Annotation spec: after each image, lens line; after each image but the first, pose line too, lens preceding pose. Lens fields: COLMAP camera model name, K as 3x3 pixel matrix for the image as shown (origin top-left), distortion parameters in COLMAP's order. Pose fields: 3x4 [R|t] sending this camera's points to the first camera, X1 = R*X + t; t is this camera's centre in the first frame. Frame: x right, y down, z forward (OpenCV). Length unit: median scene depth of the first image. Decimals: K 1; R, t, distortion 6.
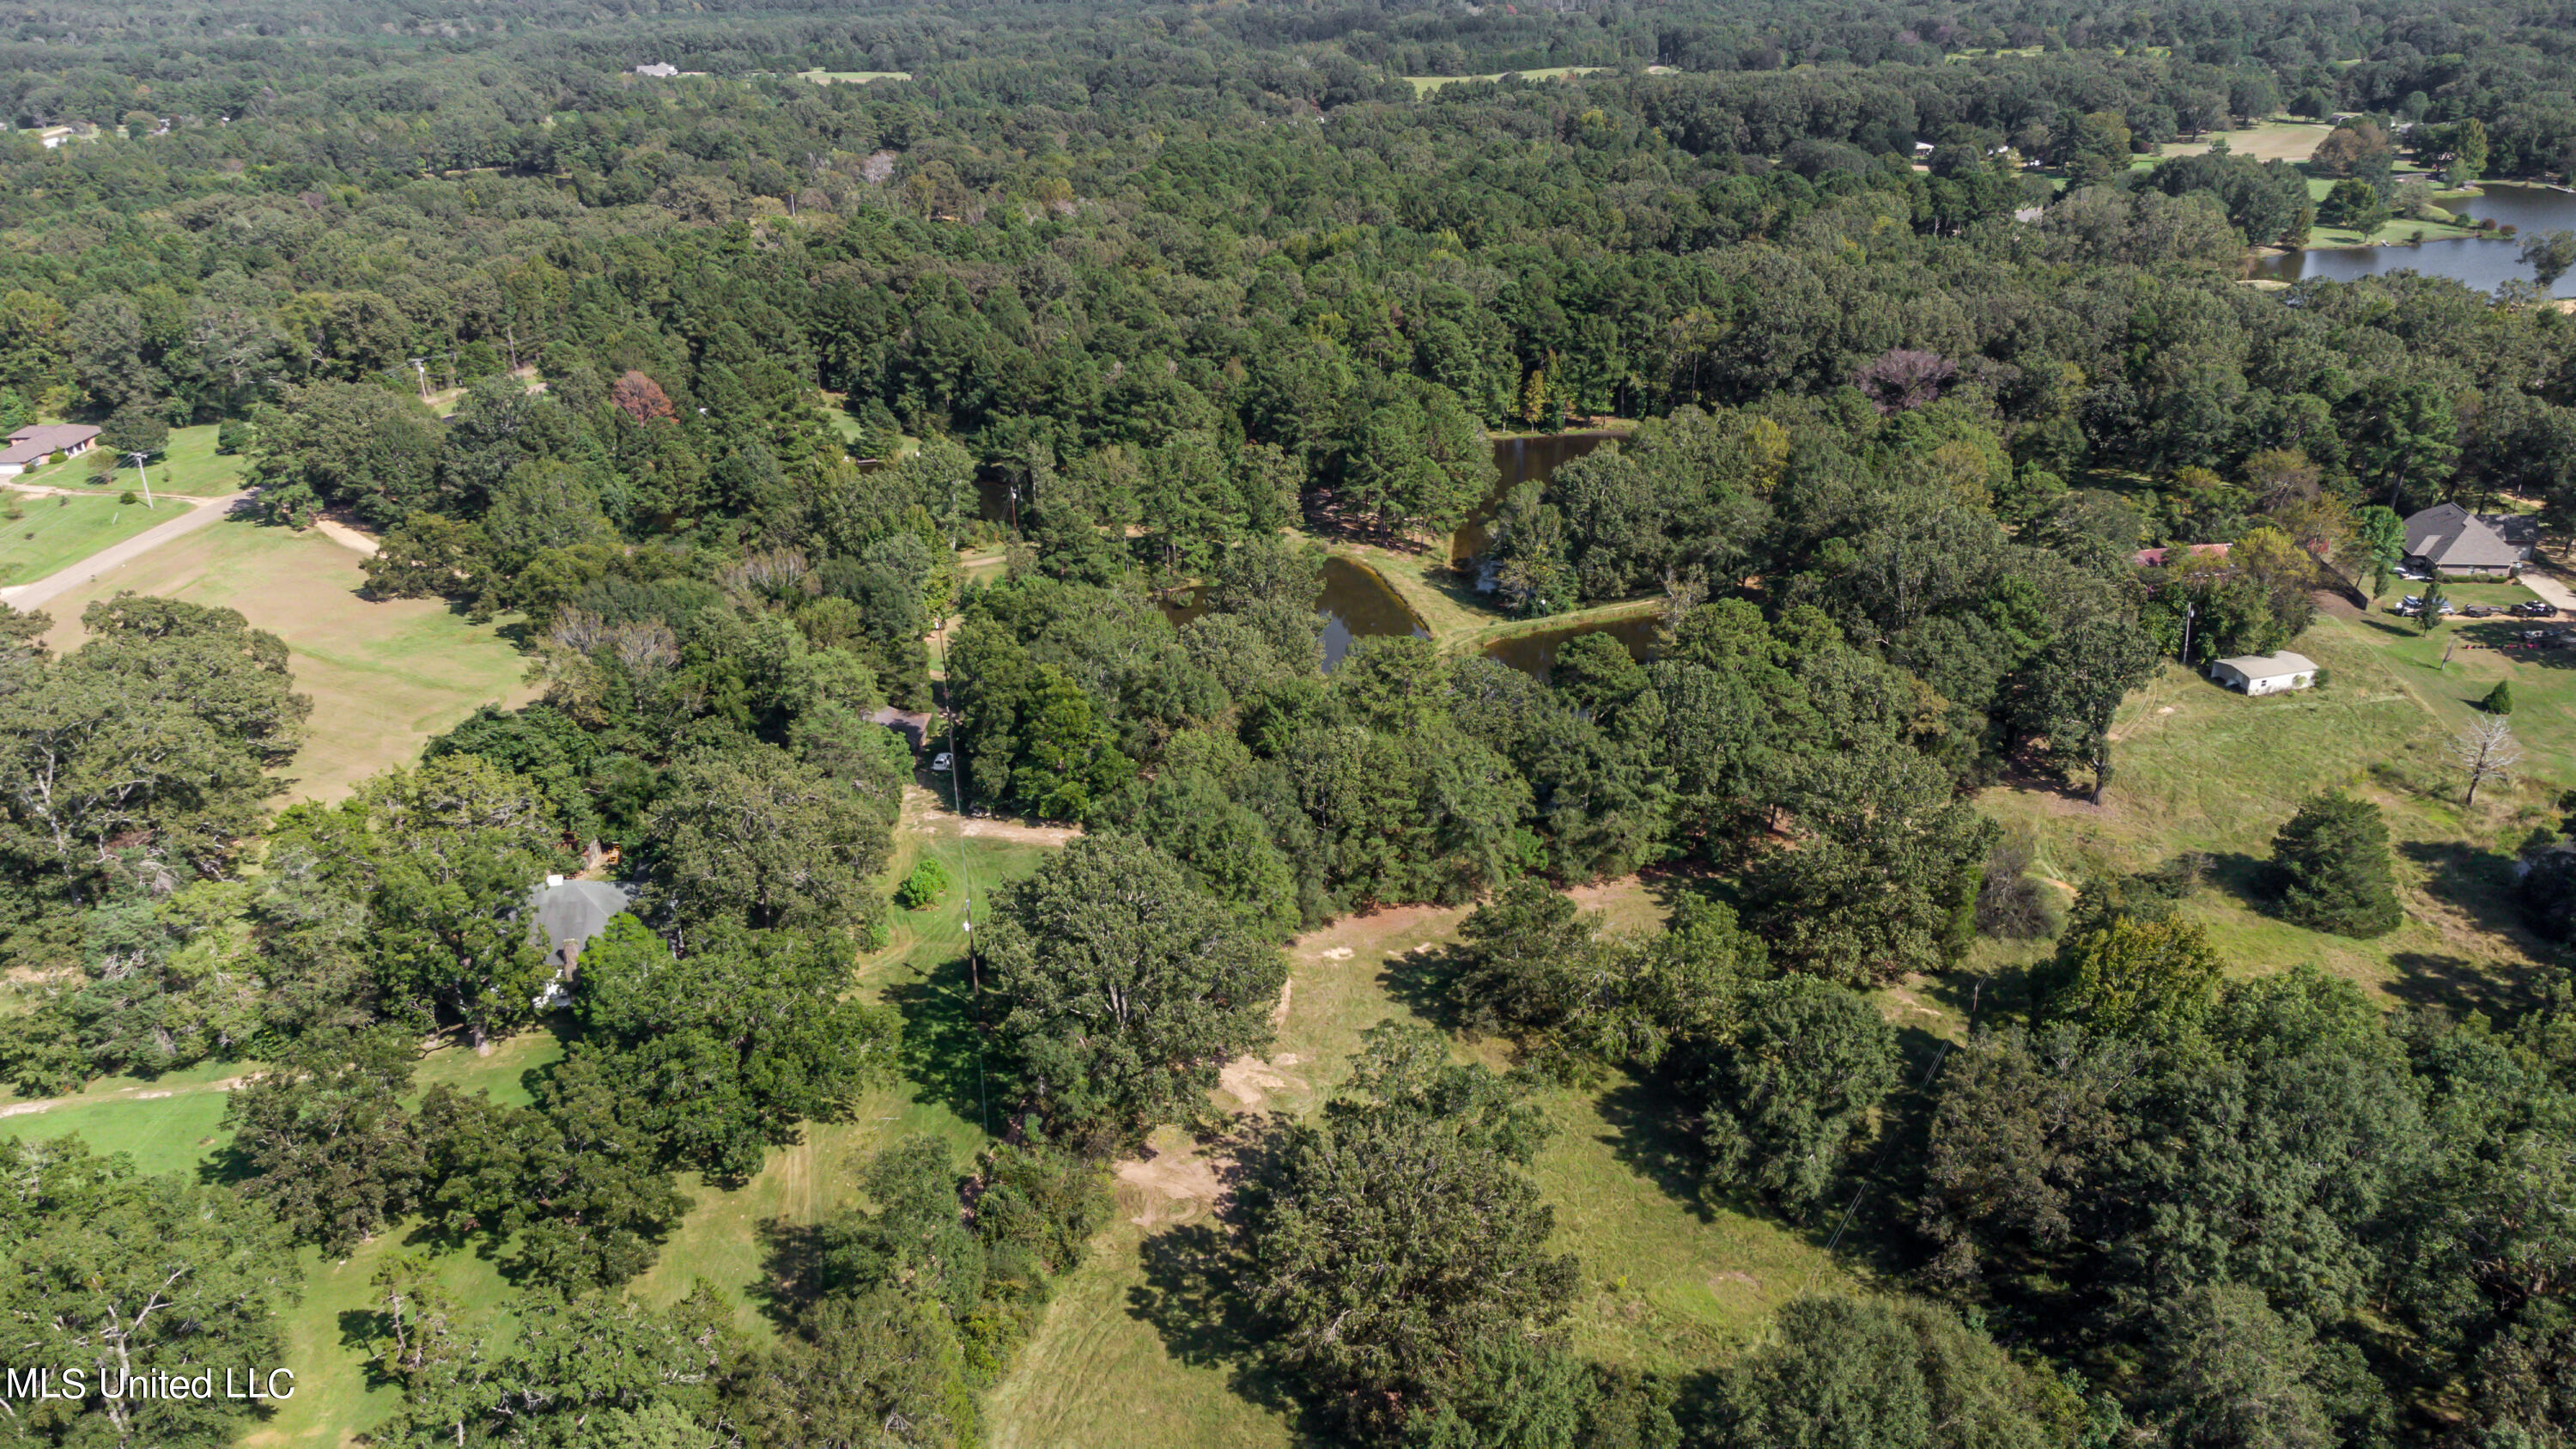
lens RADIAL K [[1942.0, 0, 1288.5], [0, 1942.0, 723.1], [0, 0, 1]] dist [0.018703, 0.060158]
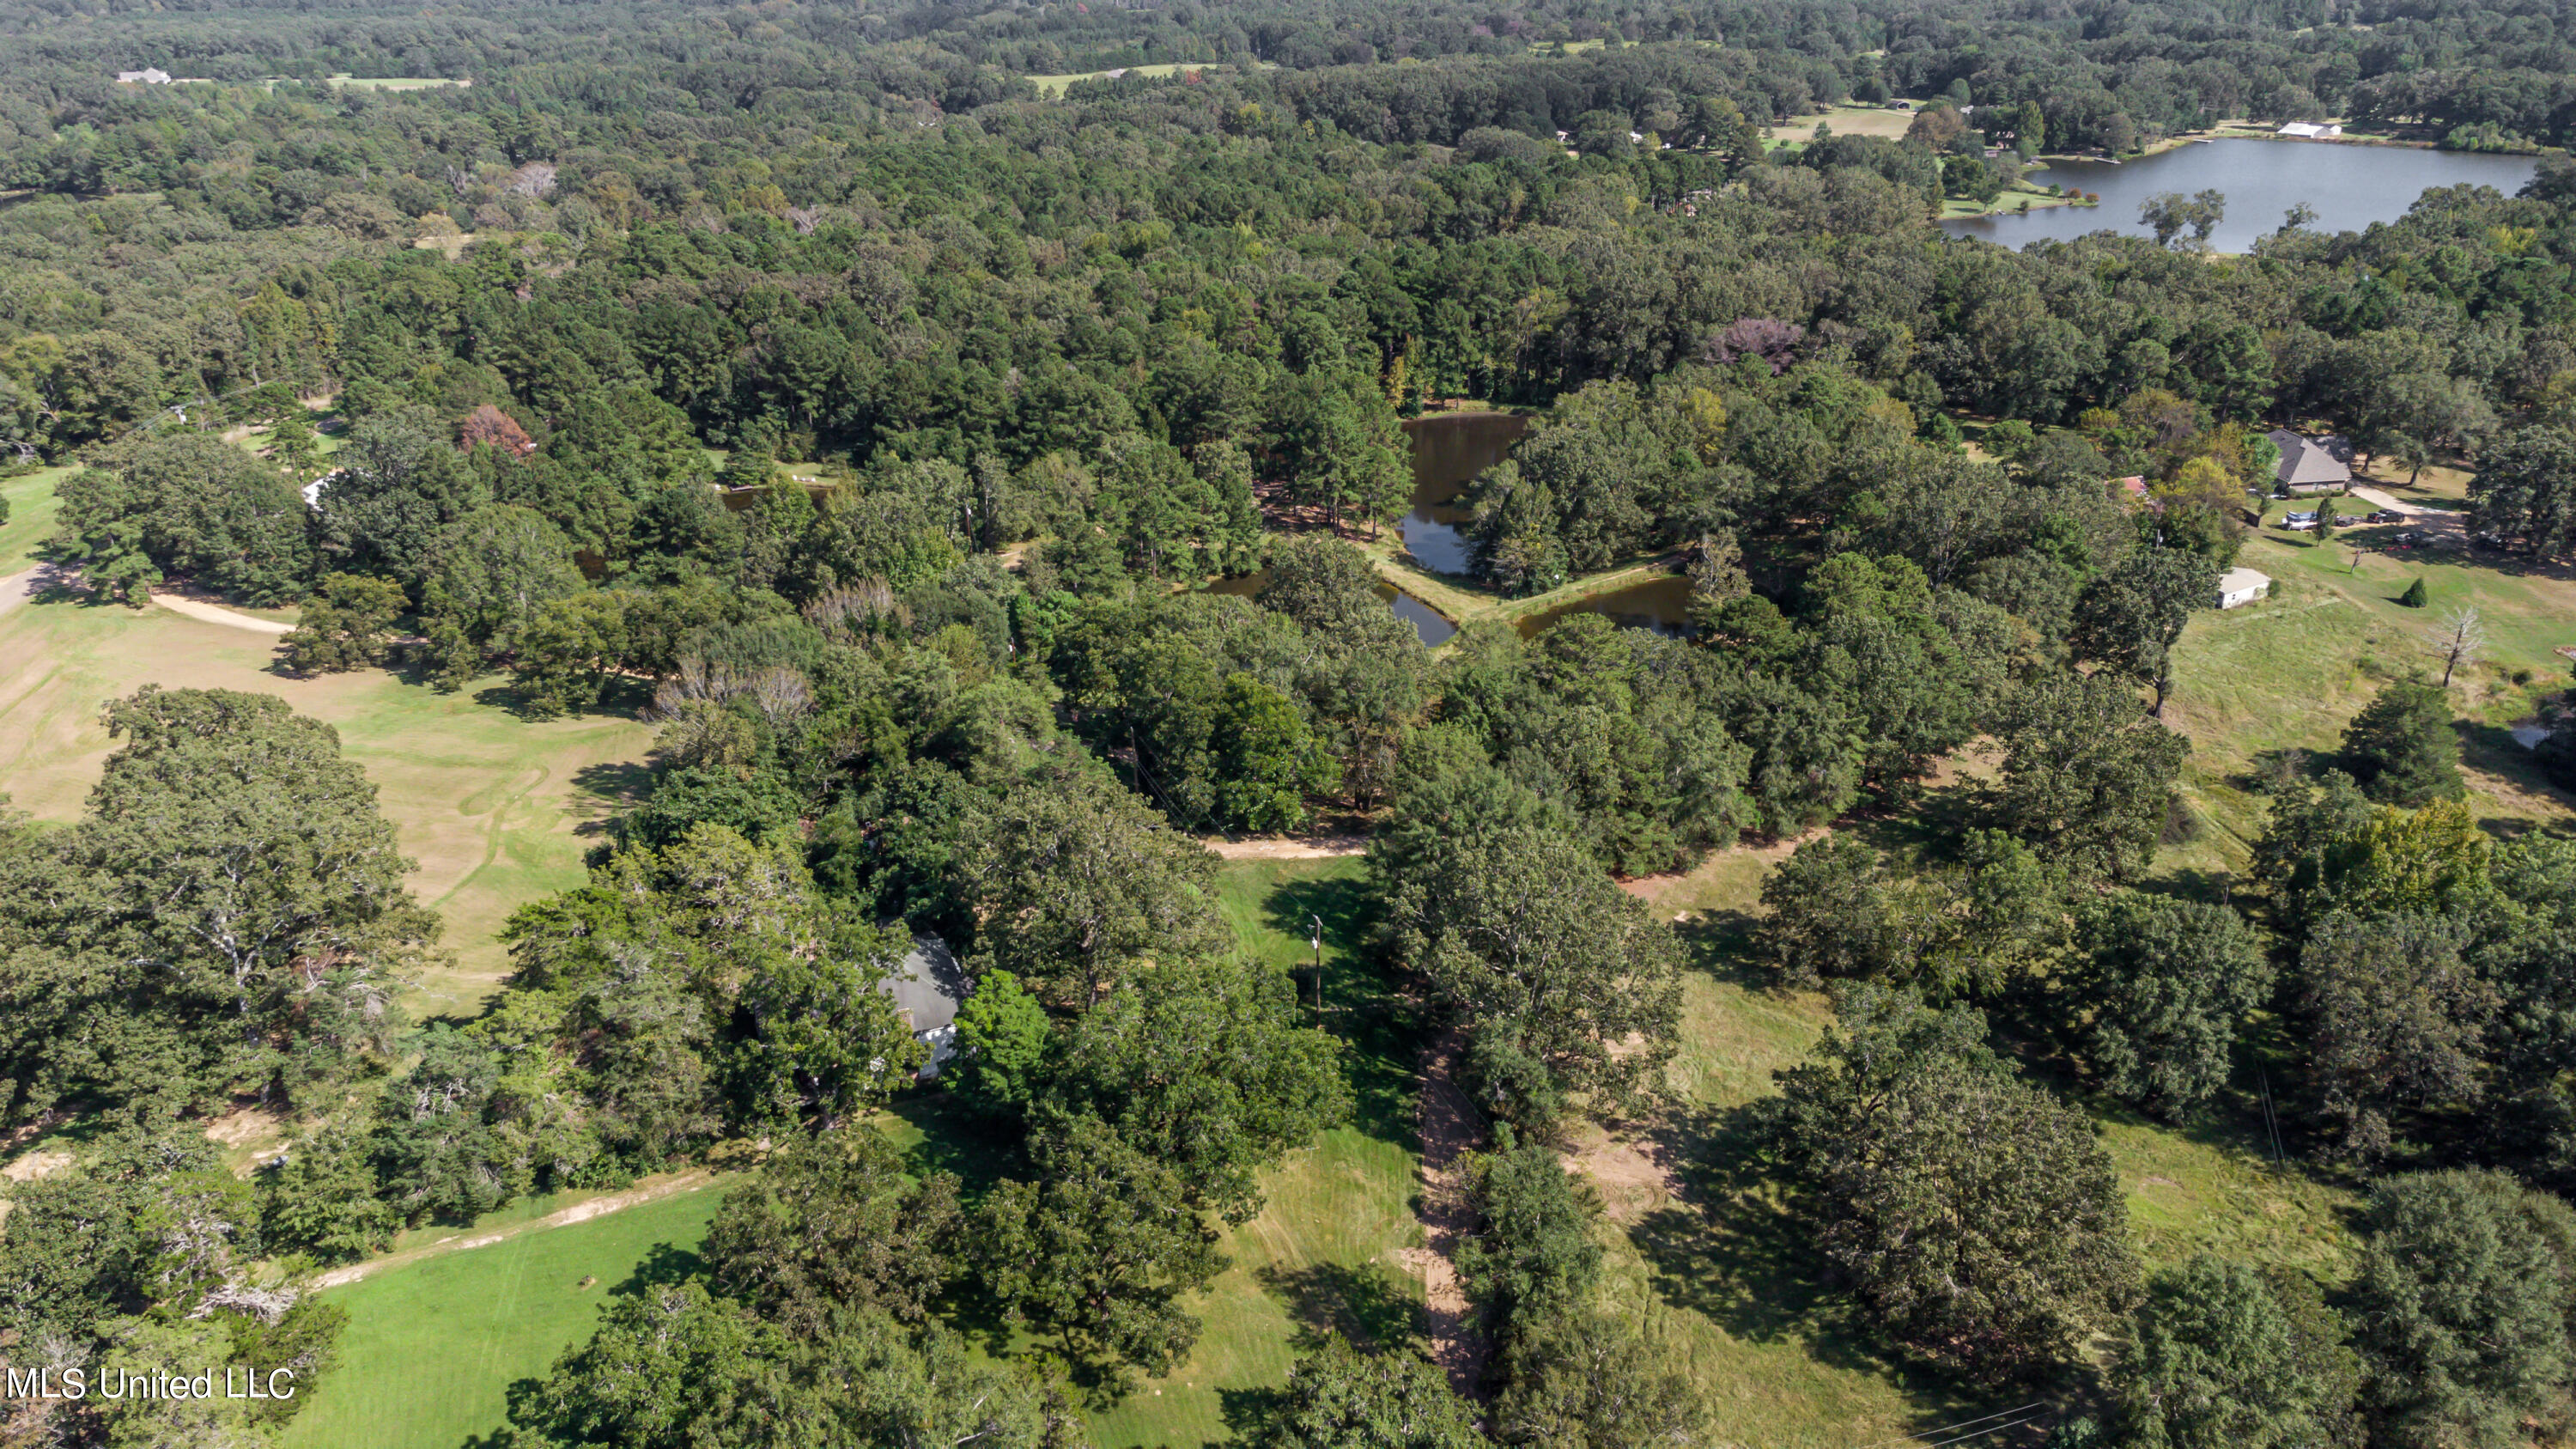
lens RADIAL K [[1942.0, 0, 1294.3], [0, 1942.0, 729.0], [0, 0, 1]] dist [0.018703, 0.060158]
pose [[0.968851, -0.094832, 0.228768, -0.201359], [0.094369, 0.995453, 0.012990, -0.007704], [-0.228960, 0.009003, 0.973394, 0.034456]]
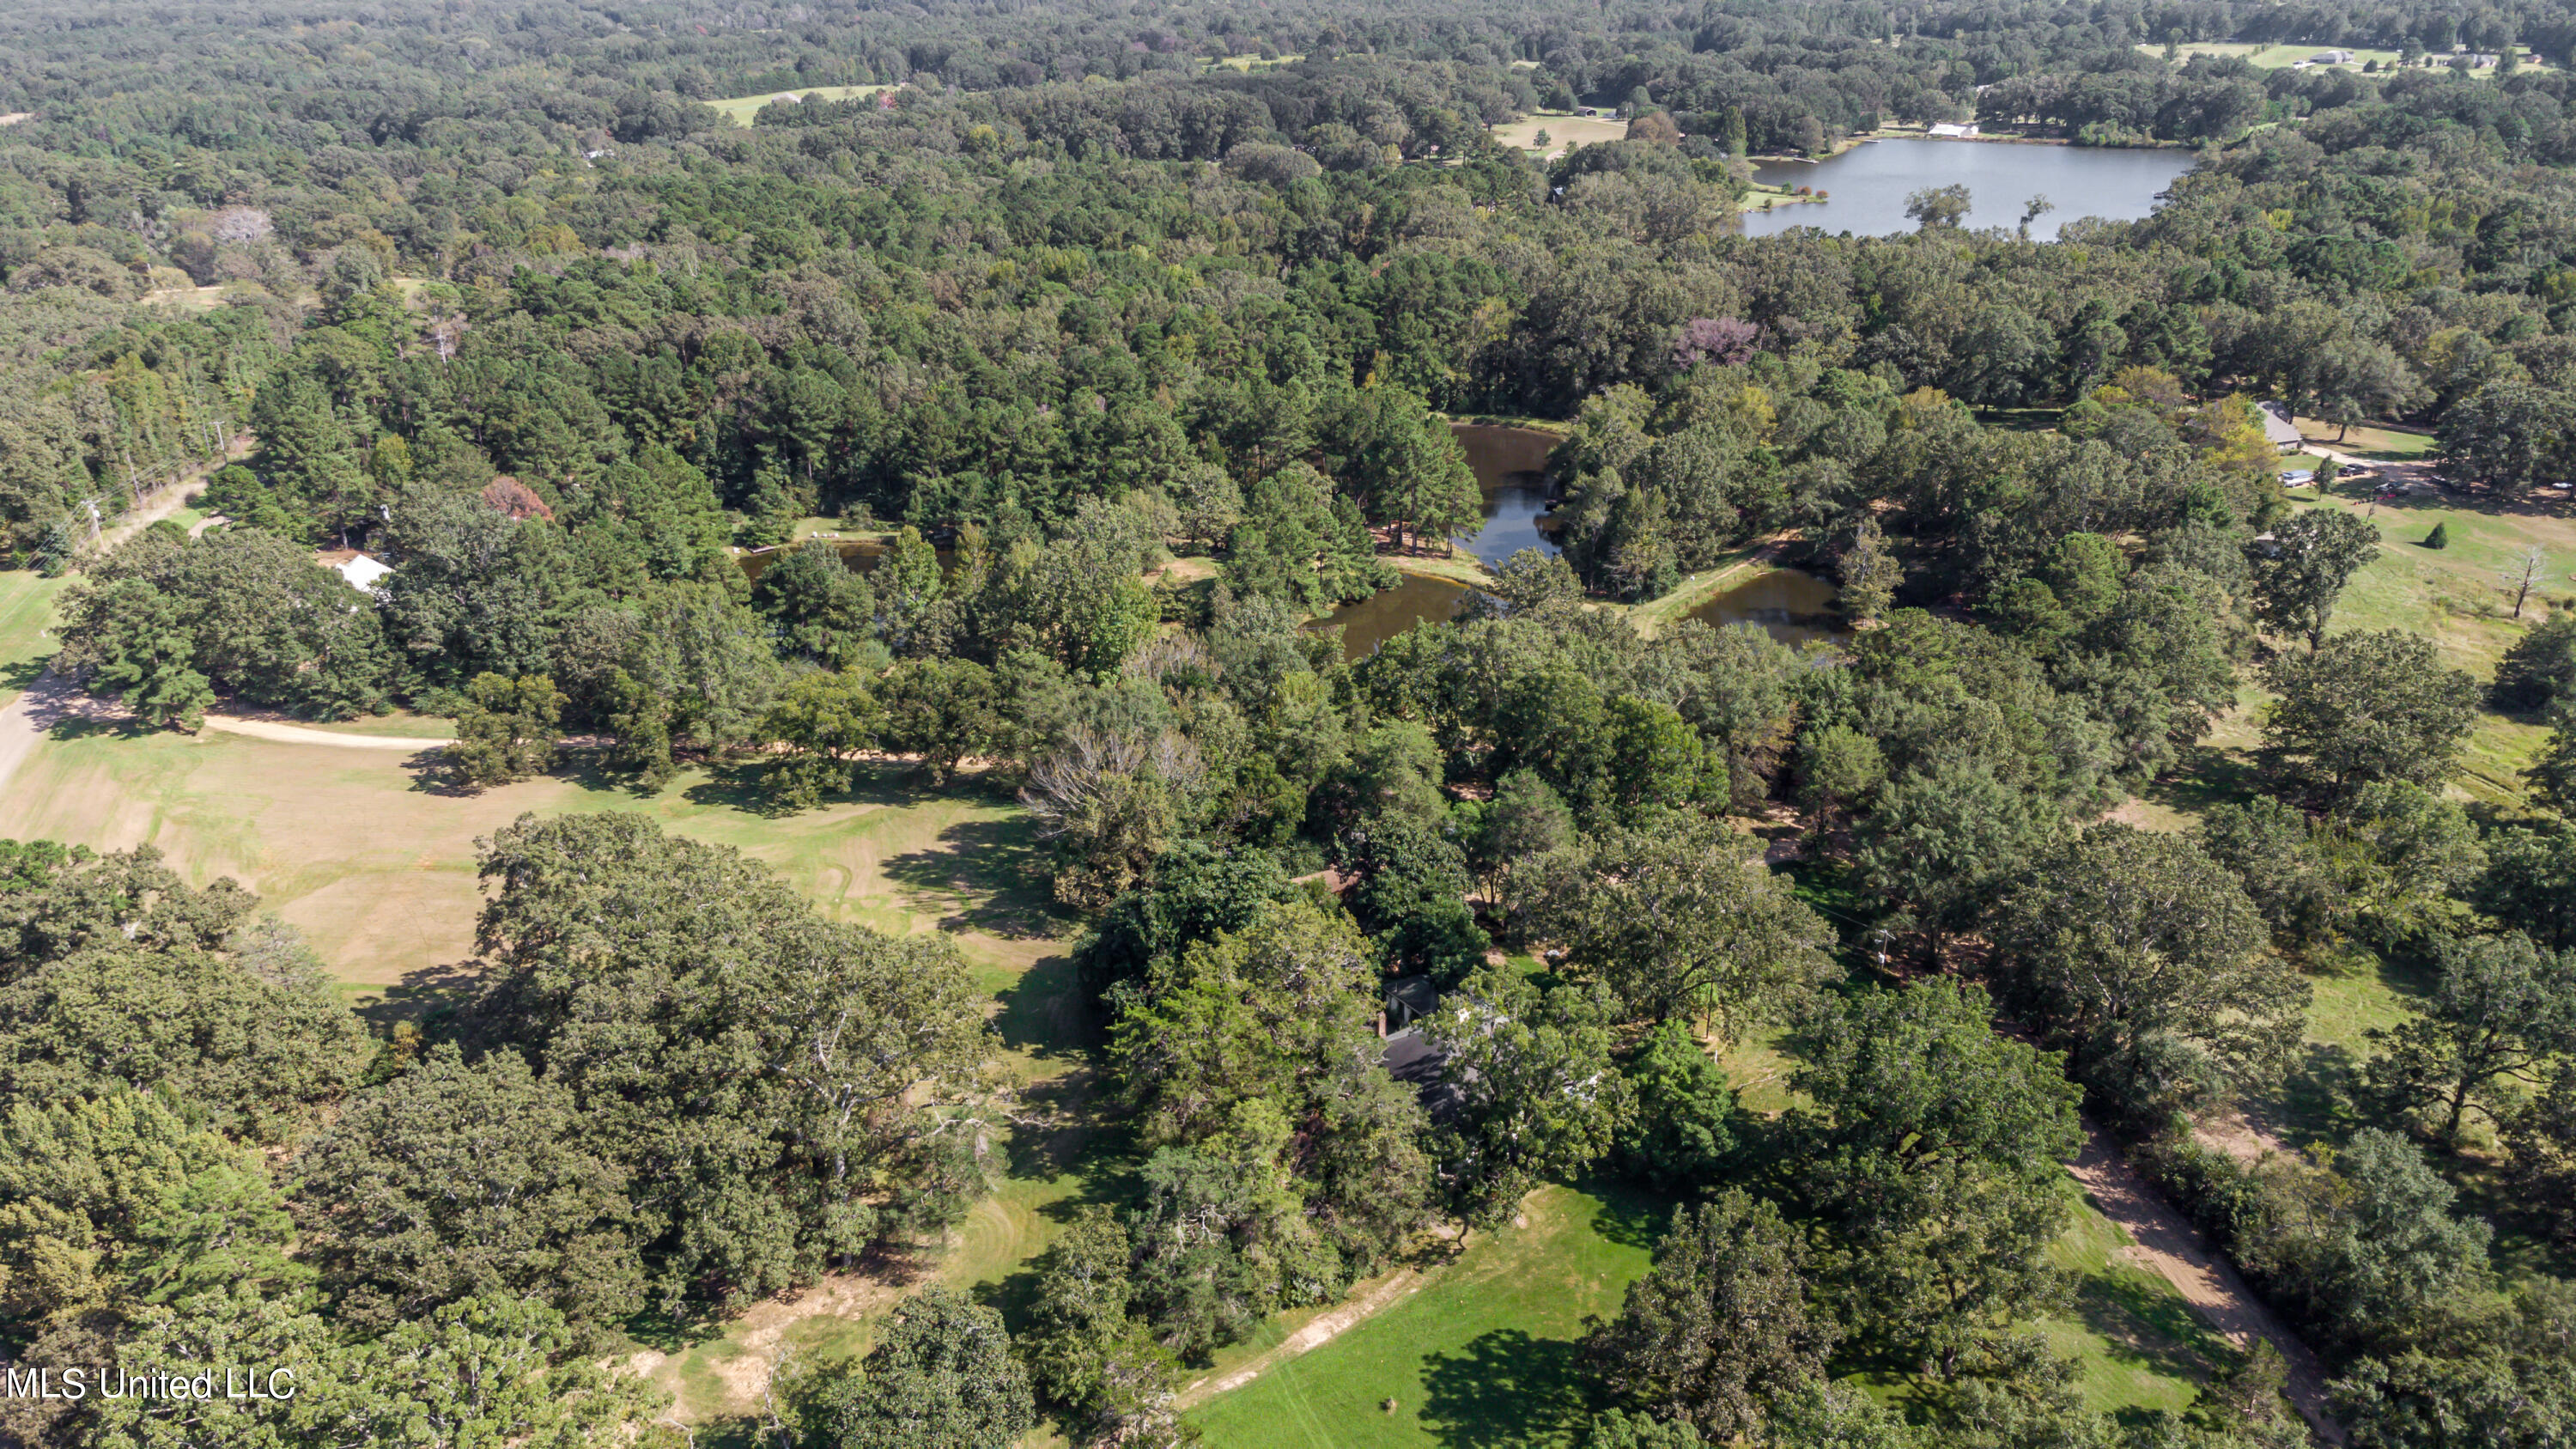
lens RADIAL K [[1942.0, 0, 1299.8], [0, 1942.0, 725.8], [0, 0, 1]] dist [0.018703, 0.060158]
pose [[0.888013, -0.176199, 0.424720, -0.421172], [0.179518, 0.983216, 0.032557, -0.046910], [-0.423328, 0.047334, 0.904739, 0.130697]]
